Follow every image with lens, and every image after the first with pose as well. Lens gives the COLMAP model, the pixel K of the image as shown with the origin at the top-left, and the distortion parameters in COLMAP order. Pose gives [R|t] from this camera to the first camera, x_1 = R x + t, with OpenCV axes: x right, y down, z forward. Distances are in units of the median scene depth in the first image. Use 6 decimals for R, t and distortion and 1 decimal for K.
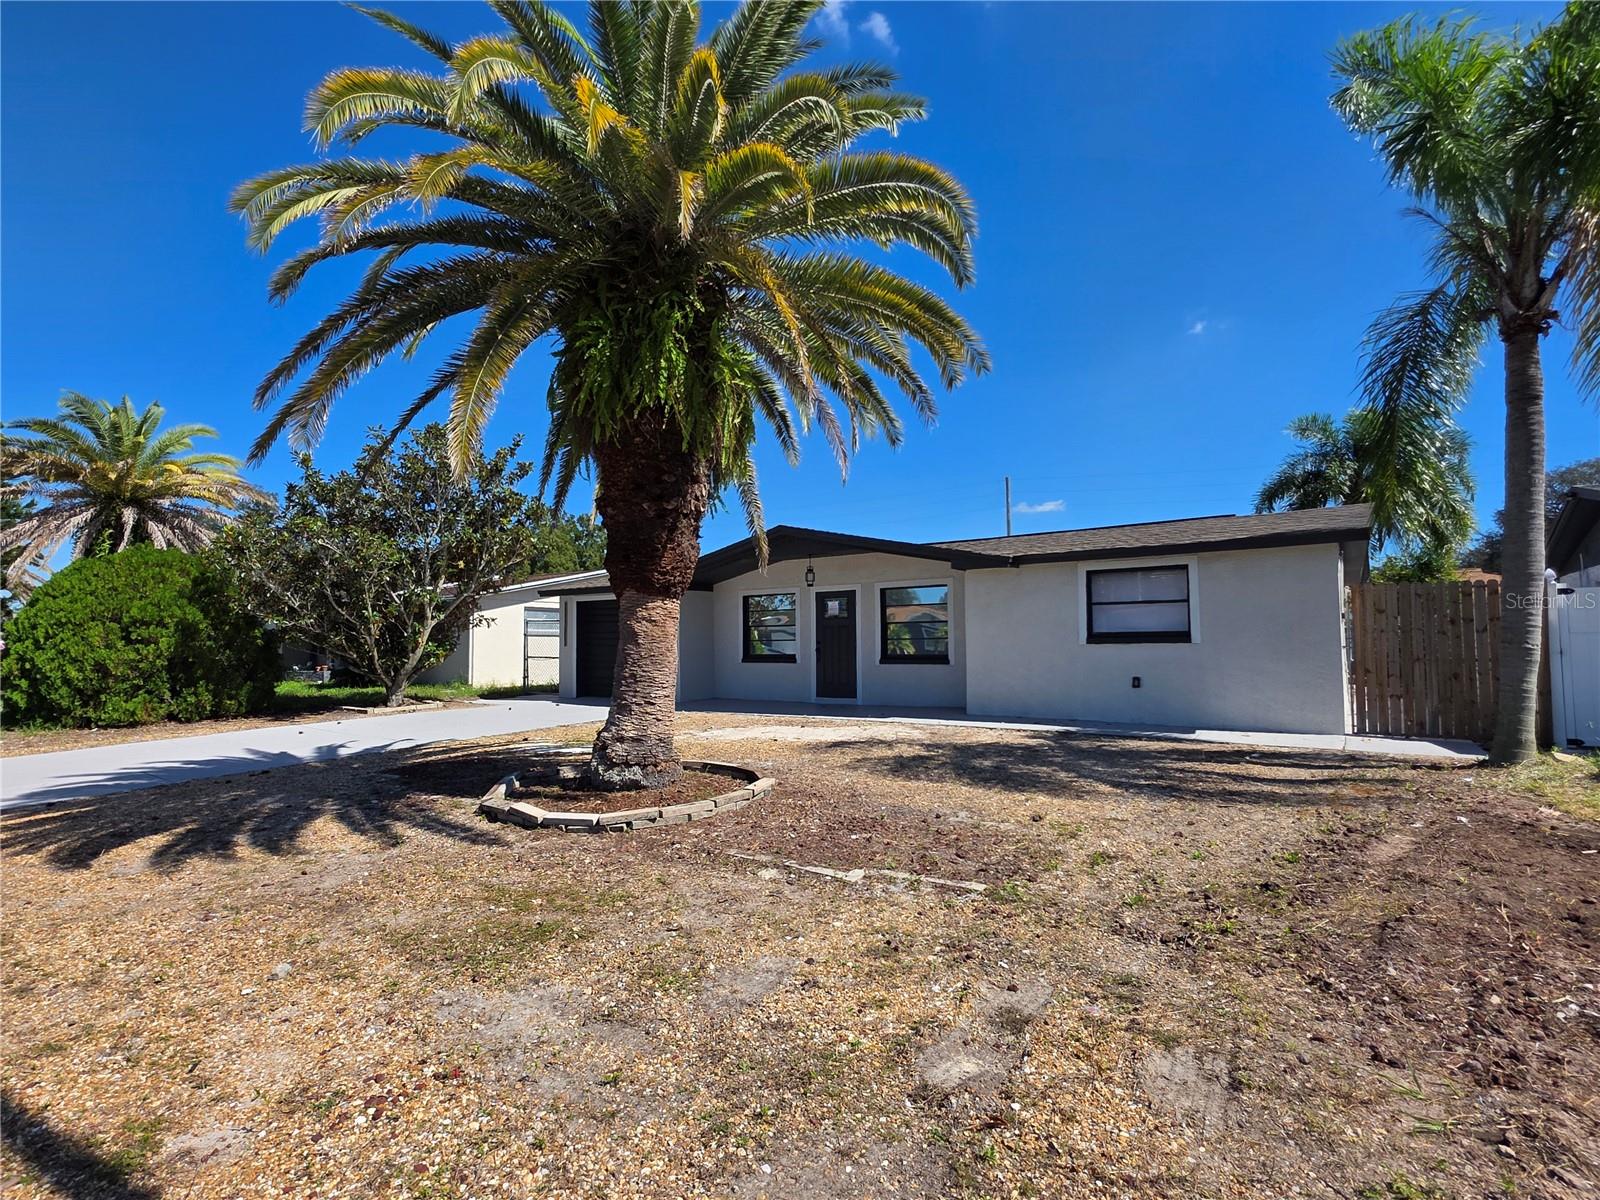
lens RADIAL K [[785.6, 0, 801.3], [0, 785.6, 603.8], [0, 0, 1]] dist [0.001312, -0.000363]
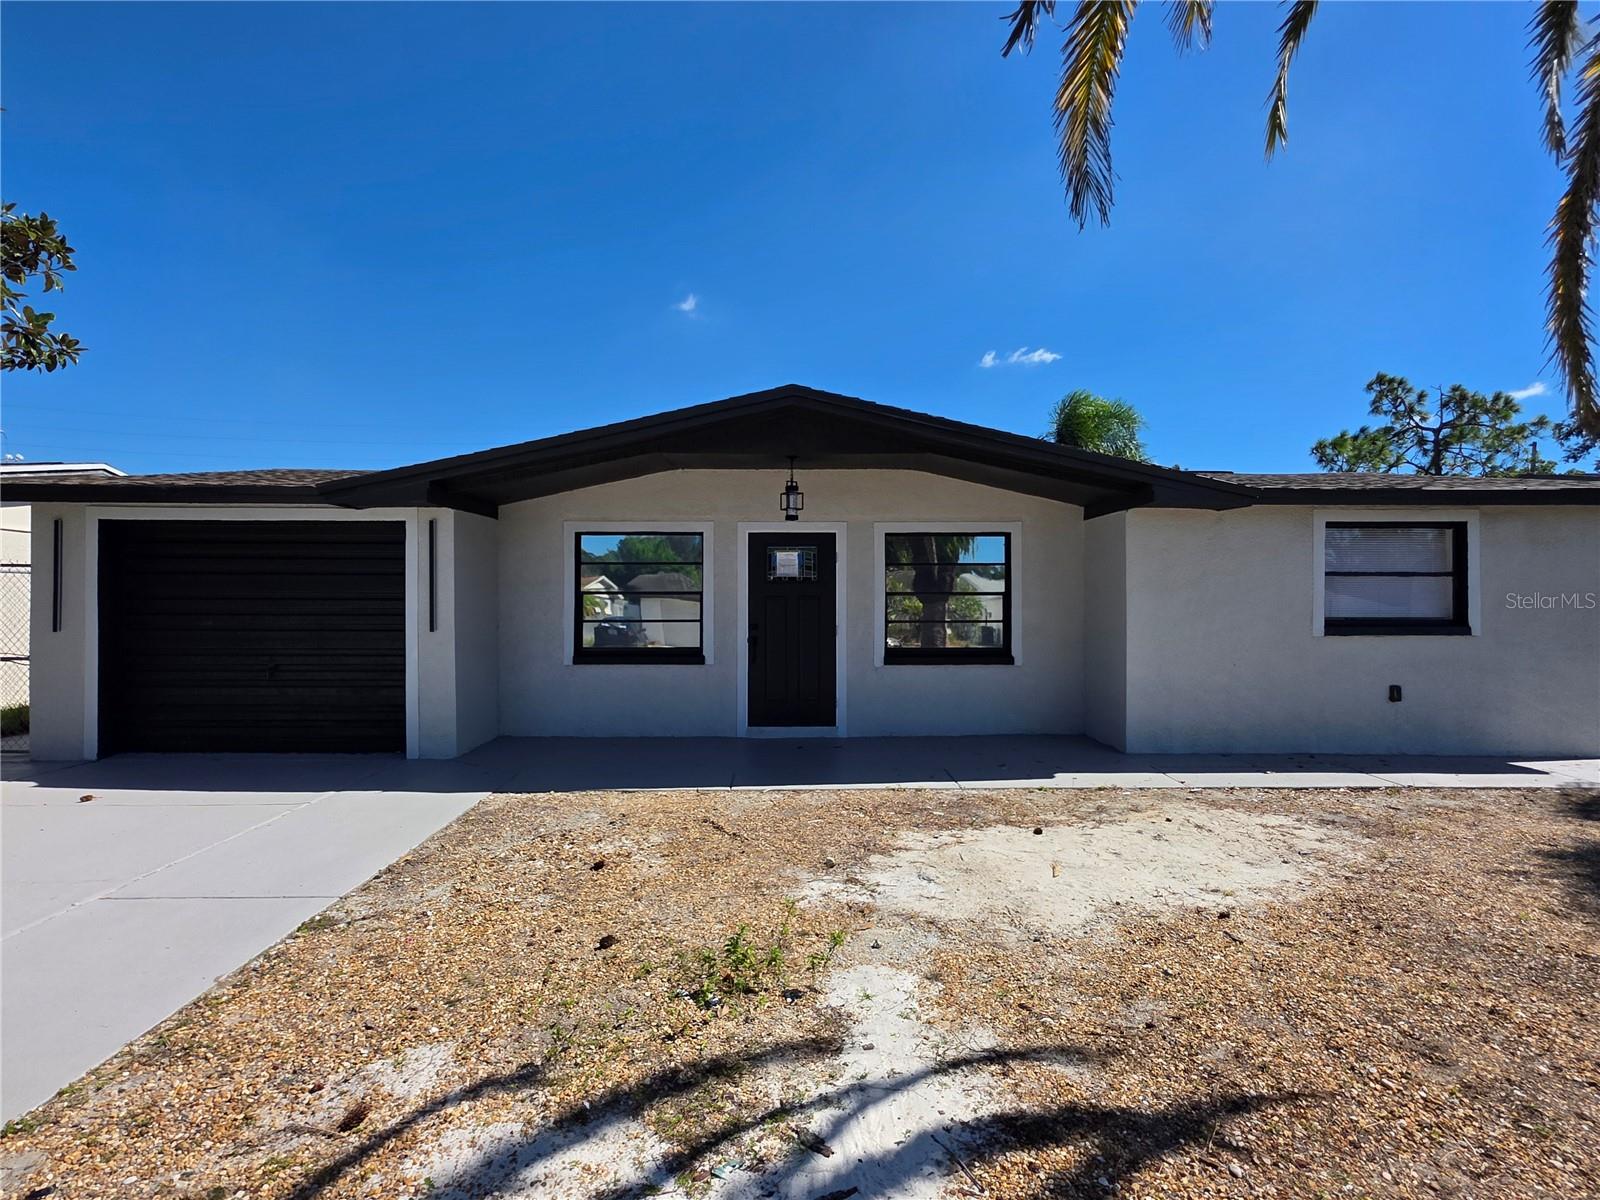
lens RADIAL K [[785.6, 0, 801.3], [0, 785.6, 603.8], [0, 0, 1]] dist [0.001312, -0.000363]
pose [[0.820969, 0.010054, 0.570884, -0.270854], [-0.036318, 0.998740, 0.034640, 0.013776], [-0.569816, -0.049172, 0.820300, 0.546352]]
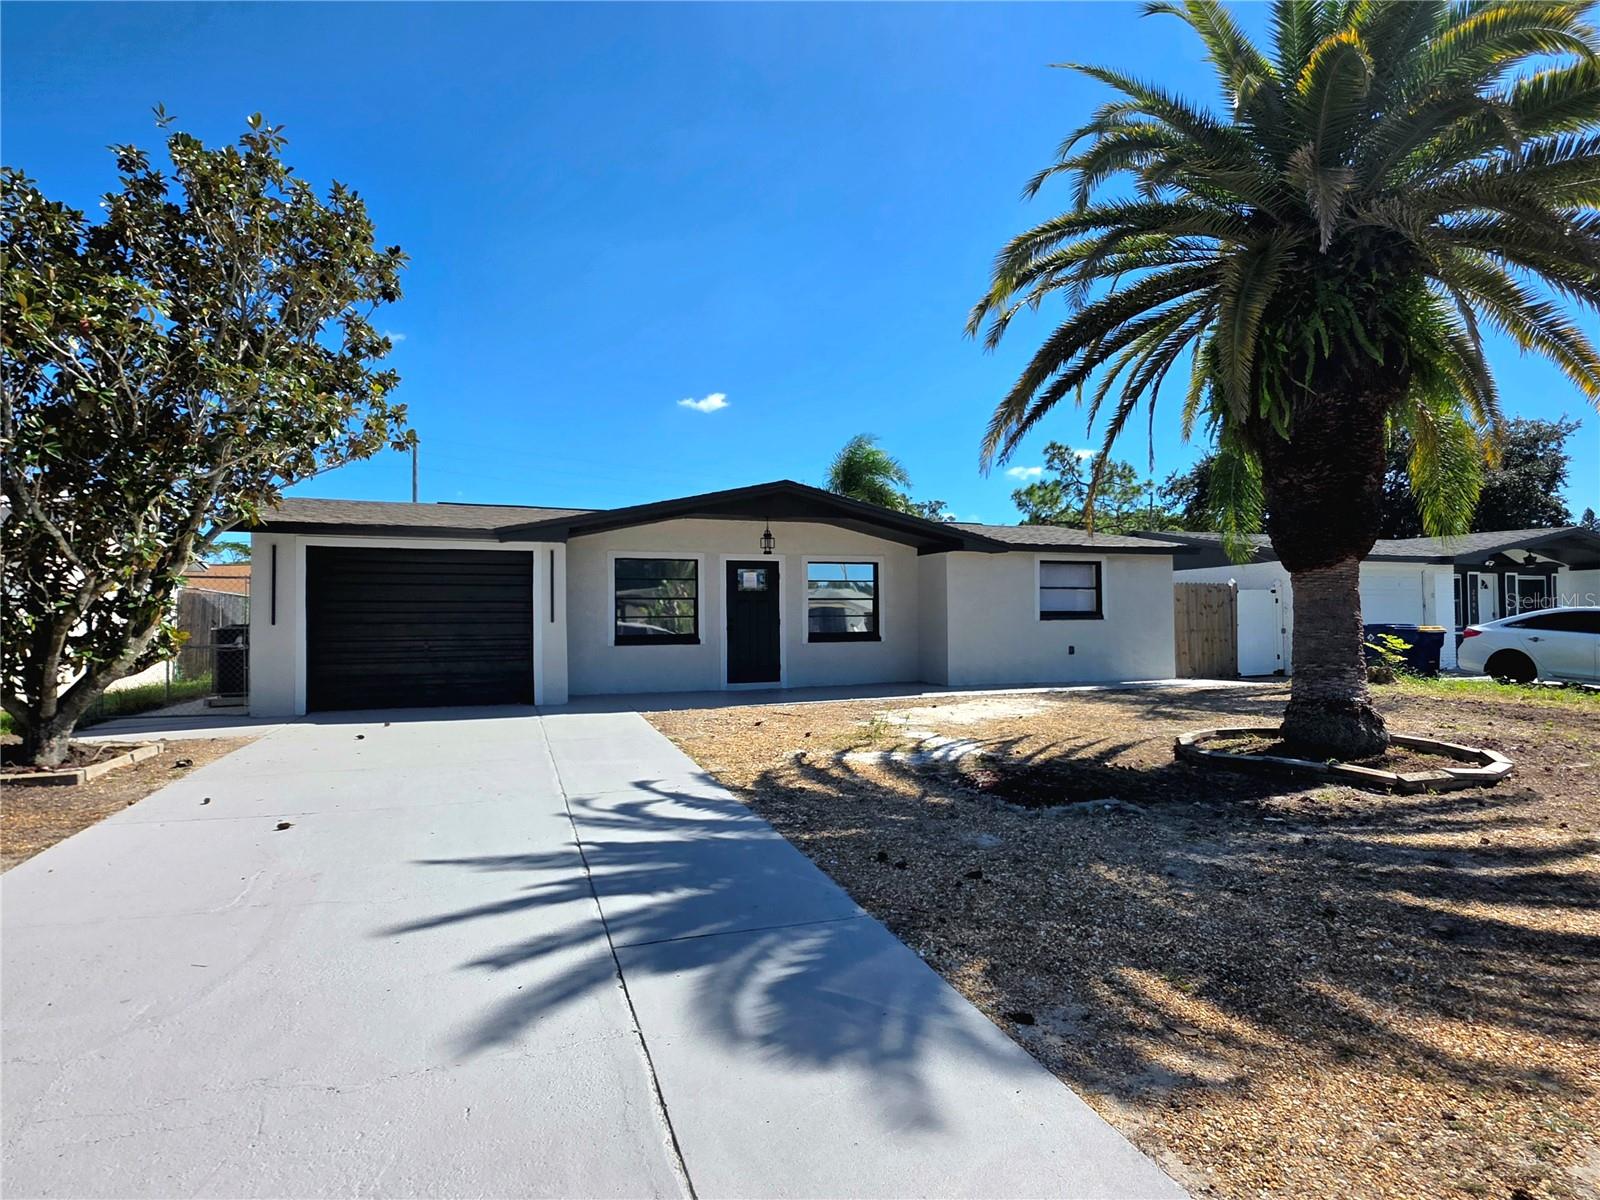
lens RADIAL K [[785.6, 0, 801.3], [0, 785.6, 603.8], [0, 0, 1]] dist [0.001312, -0.000363]
pose [[0.594753, 0.019916, 0.803662, -0.642403], [-0.037276, 0.999301, 0.002821, 0.027231], [-0.803044, -0.031635, 0.595080, 0.434456]]
